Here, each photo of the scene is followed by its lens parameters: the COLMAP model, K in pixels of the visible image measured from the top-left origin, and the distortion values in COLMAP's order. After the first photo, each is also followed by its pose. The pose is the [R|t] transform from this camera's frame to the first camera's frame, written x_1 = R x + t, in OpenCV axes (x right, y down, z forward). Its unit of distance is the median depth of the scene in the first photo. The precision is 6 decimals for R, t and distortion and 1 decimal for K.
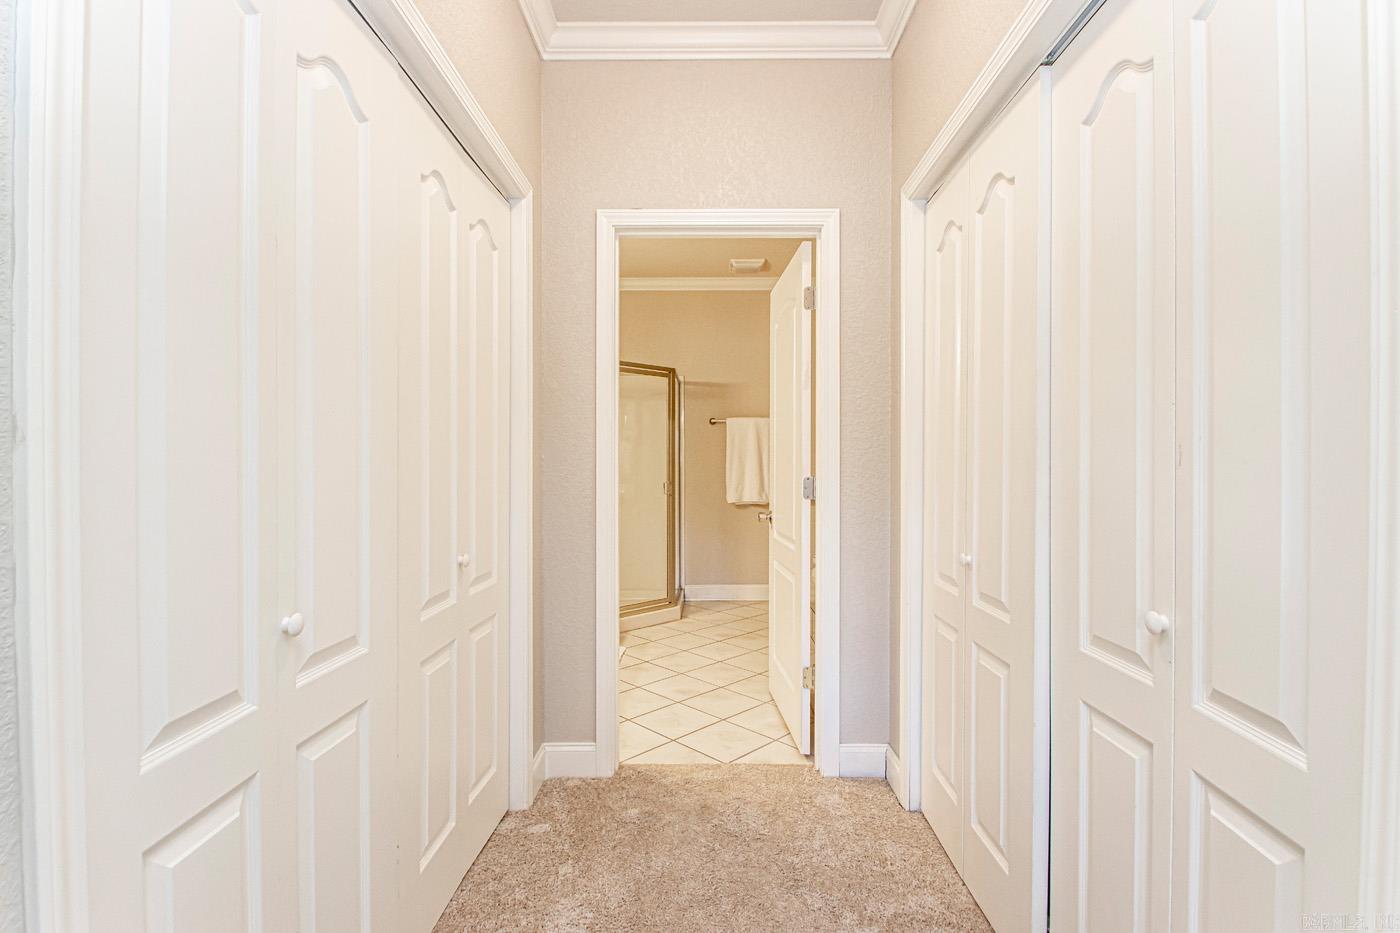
lens RADIAL K [[662.1, 0, 705.2], [0, 662.1, 464.7], [0, 0, 1]] dist [-0.004715, -0.000548]
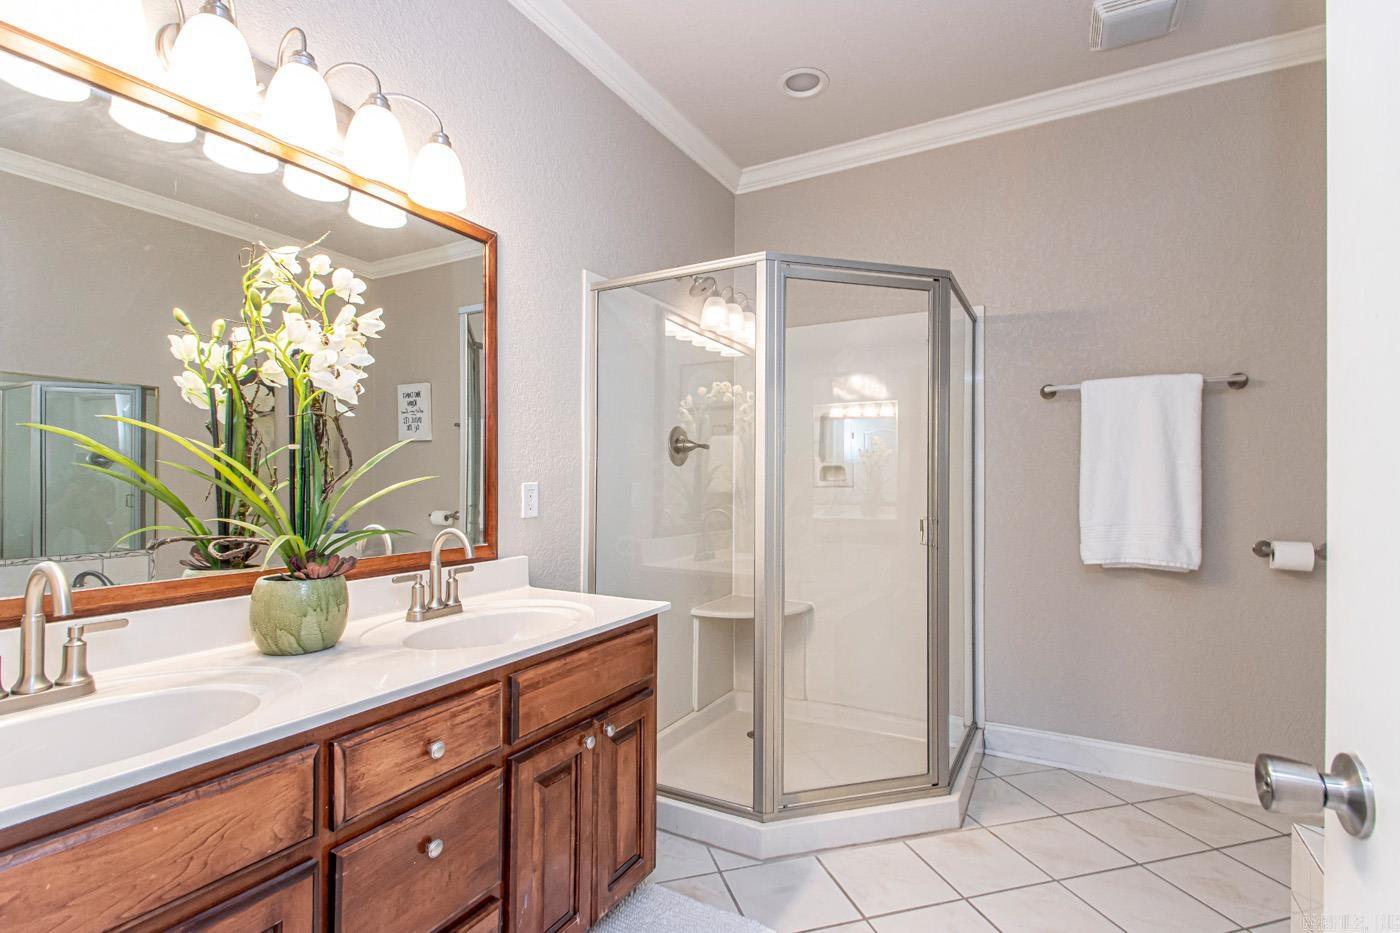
lens RADIAL K [[662.1, 0, 694.3], [0, 662.1, 472.3], [0, 0, 1]] dist [-0.004715, -0.000548]
pose [[0.874776, 0.003633, -0.484514, 0.020247], [-0.009005, 0.999921, -0.008760, -0.000763], [0.484444, 0.012026, 0.874740, 0.489075]]
